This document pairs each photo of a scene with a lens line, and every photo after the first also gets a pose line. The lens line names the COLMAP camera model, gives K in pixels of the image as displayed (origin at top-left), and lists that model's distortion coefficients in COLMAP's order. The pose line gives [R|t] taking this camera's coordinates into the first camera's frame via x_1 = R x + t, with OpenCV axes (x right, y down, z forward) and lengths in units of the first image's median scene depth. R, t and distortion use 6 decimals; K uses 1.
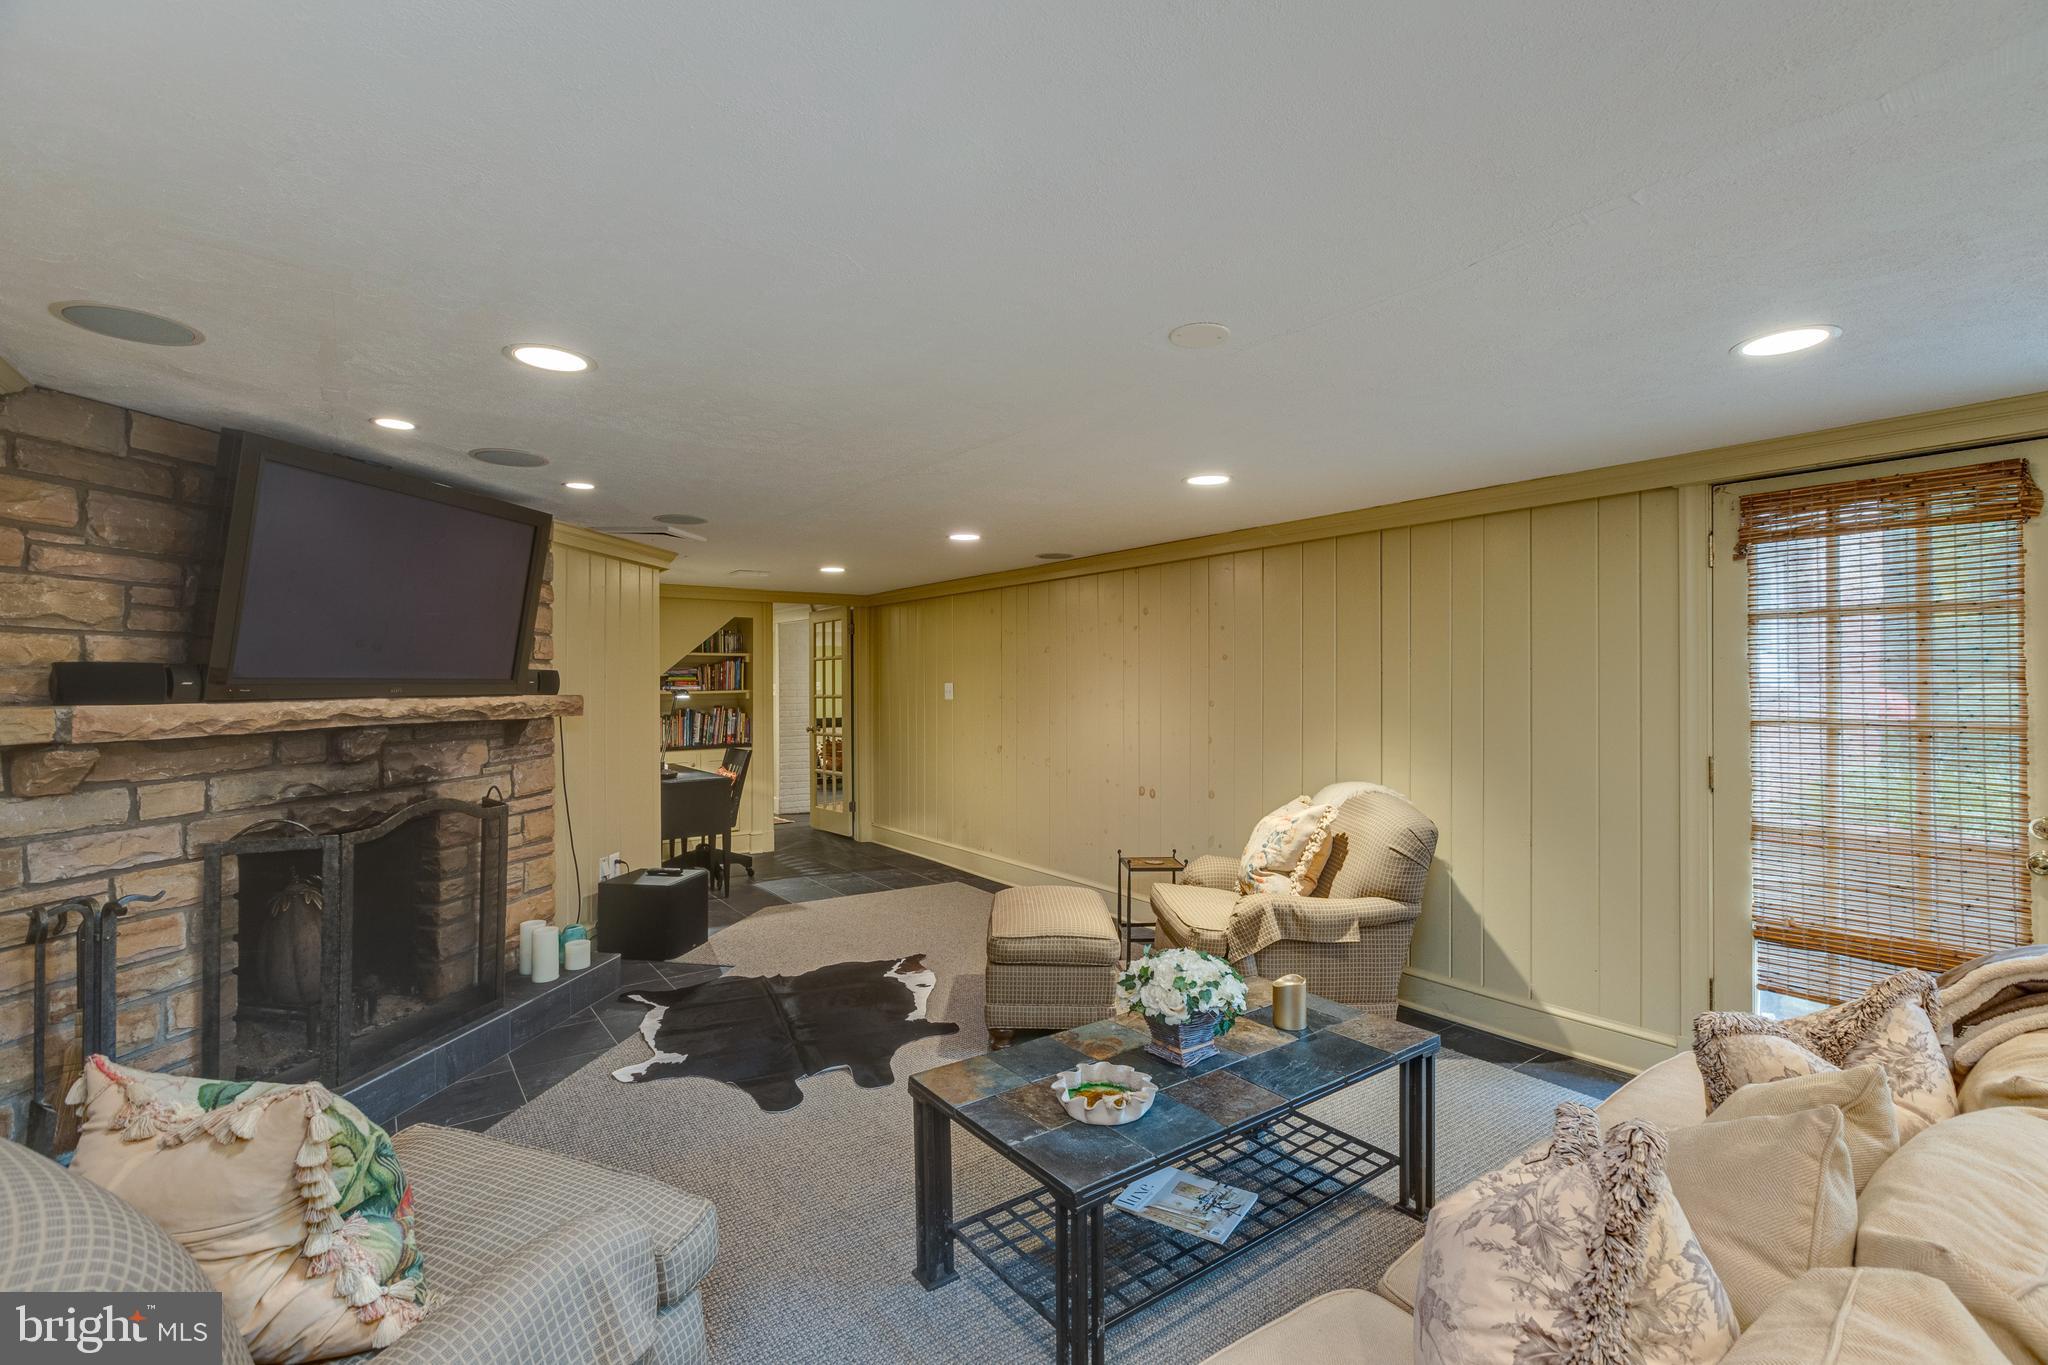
lens RADIAL K [[906.5, 0, 1023.3], [0, 906.5, 680.7], [0, 0, 1]] dist [0.001921, -0.000025]
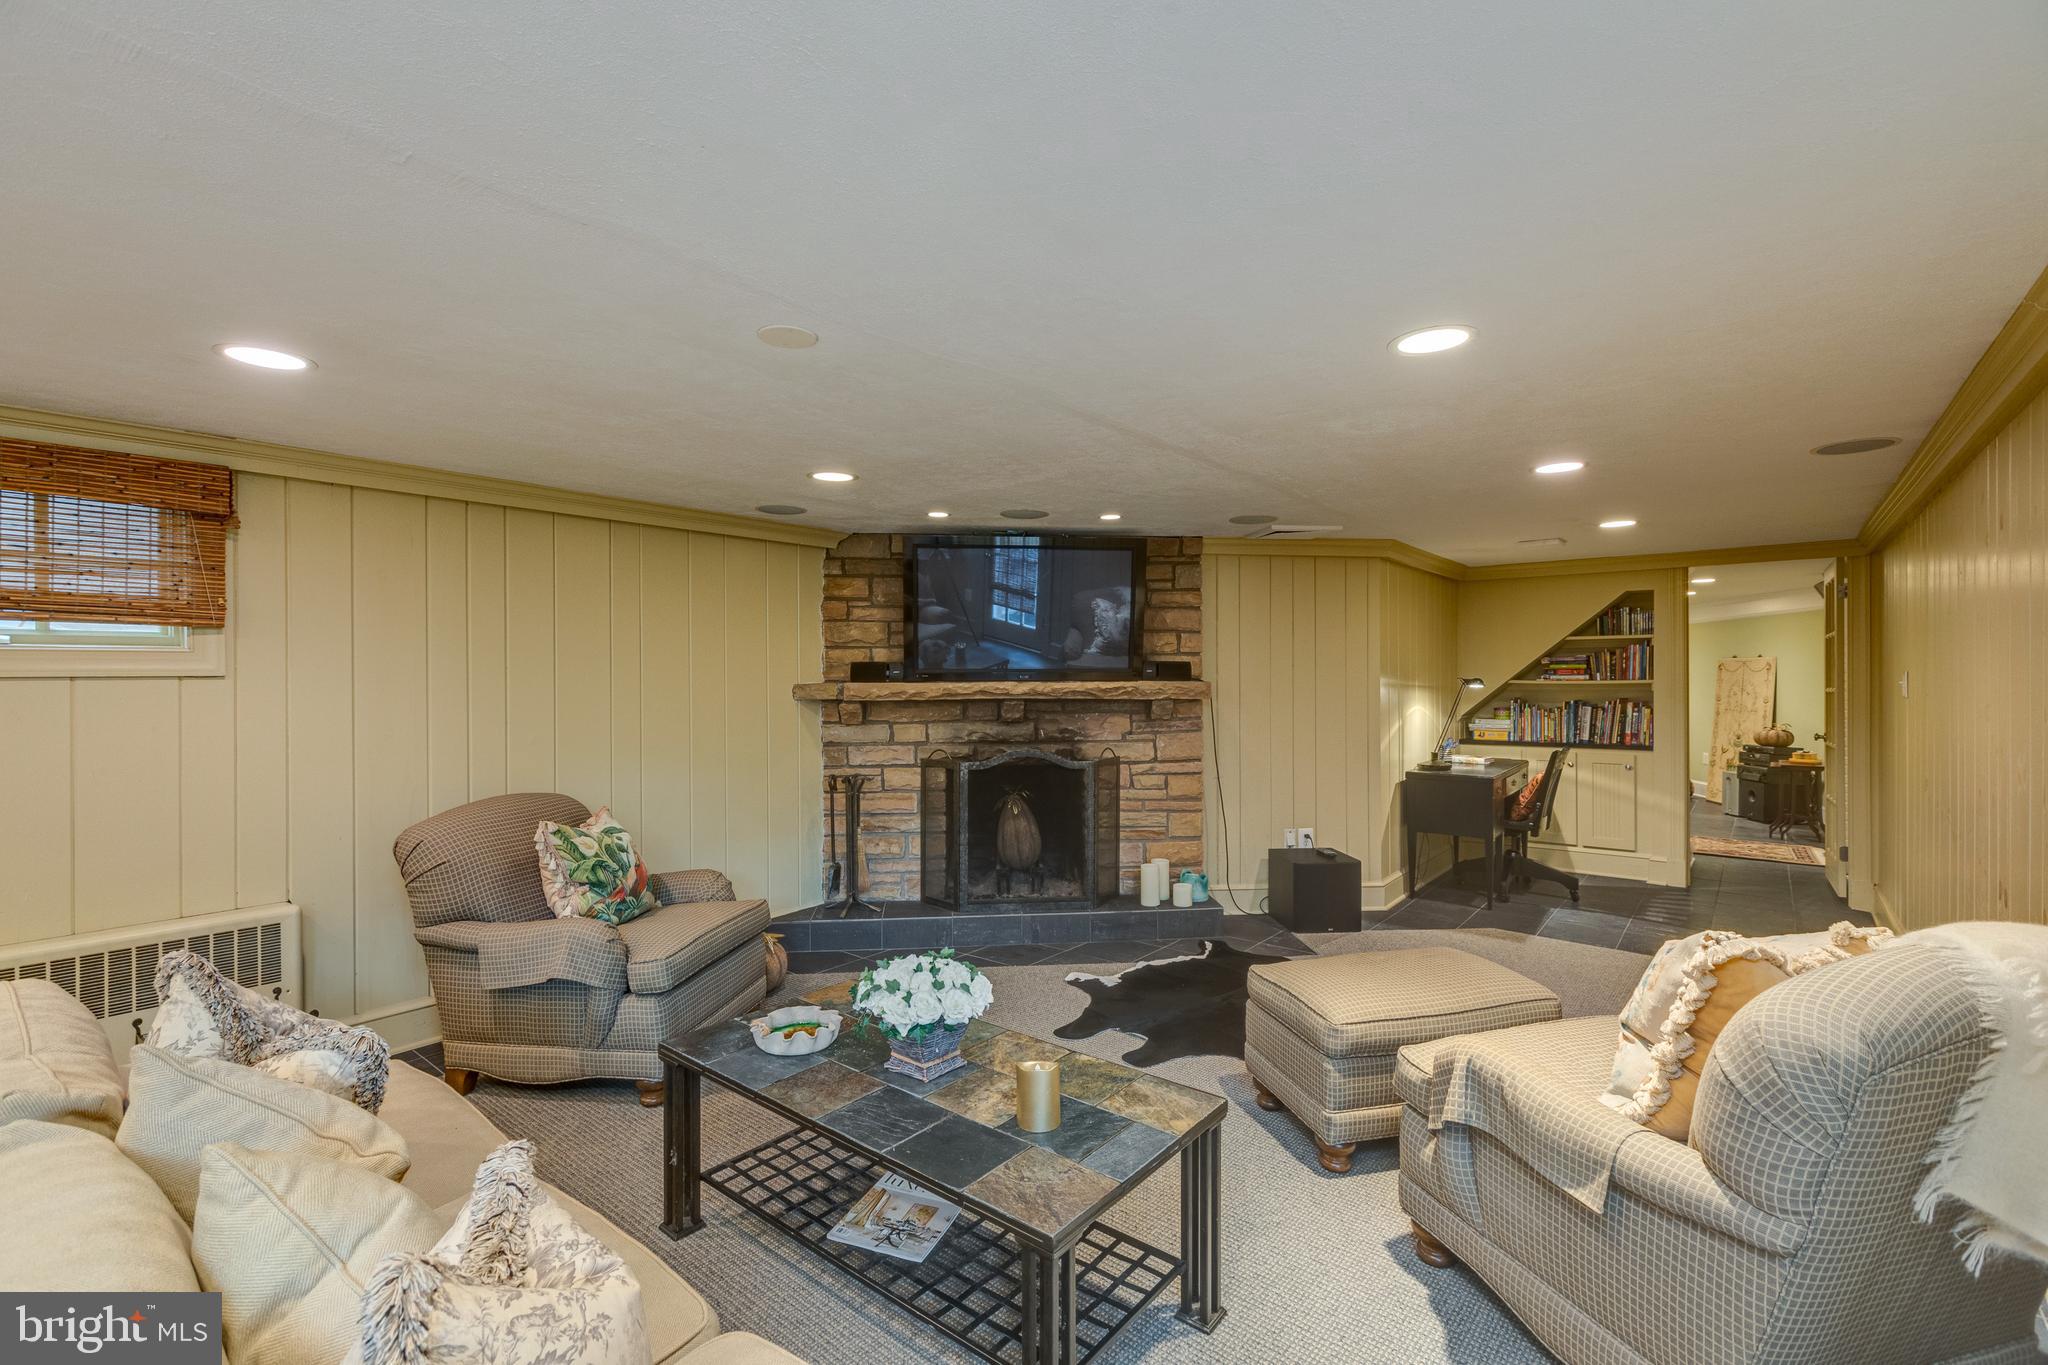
lens RADIAL K [[906.5, 0, 1030.8], [0, 906.5, 677.5], [0, 0, 1]] dist [0.001921, -0.000025]
pose [[0.253021, 0.004296, -0.967451, 0.843935], [0.003830, 0.999978, 0.005442, 0.004191], [0.967453, -0.005082, 0.252999, 0.665233]]
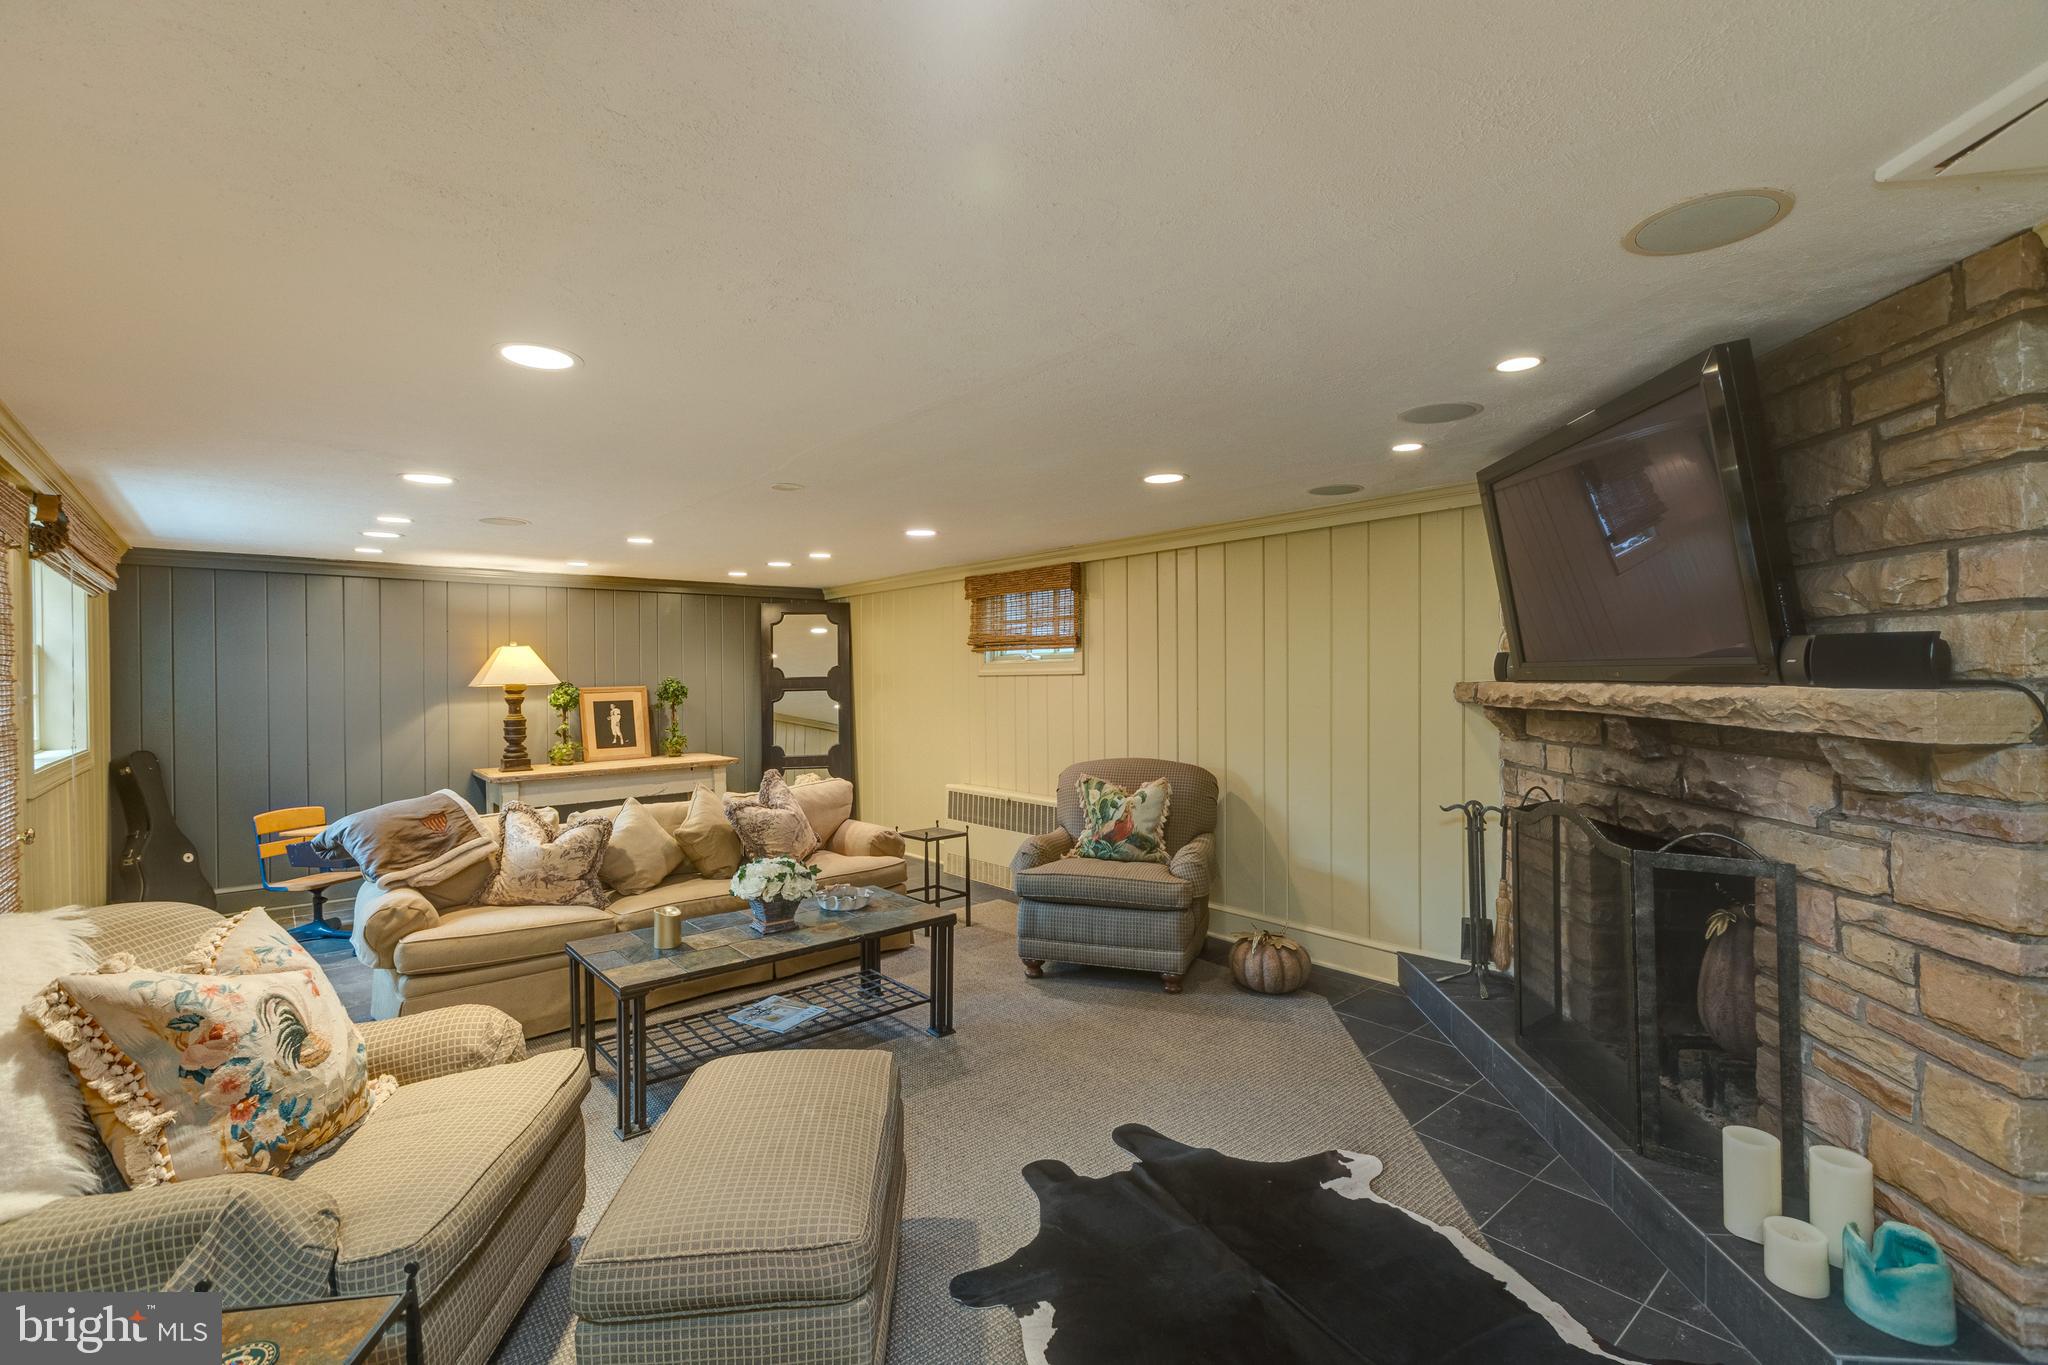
lens RADIAL K [[906.5, 0, 1033.6], [0, 906.5, 679.7], [0, 0, 1]] dist [0.001921, -0.000025]
pose [[-0.996368, 0.010331, -0.084523, -0.096302], [0.010080, 0.999943, 0.003399, 0.008409], [0.084553, 0.002534, -0.996416, 1.902269]]
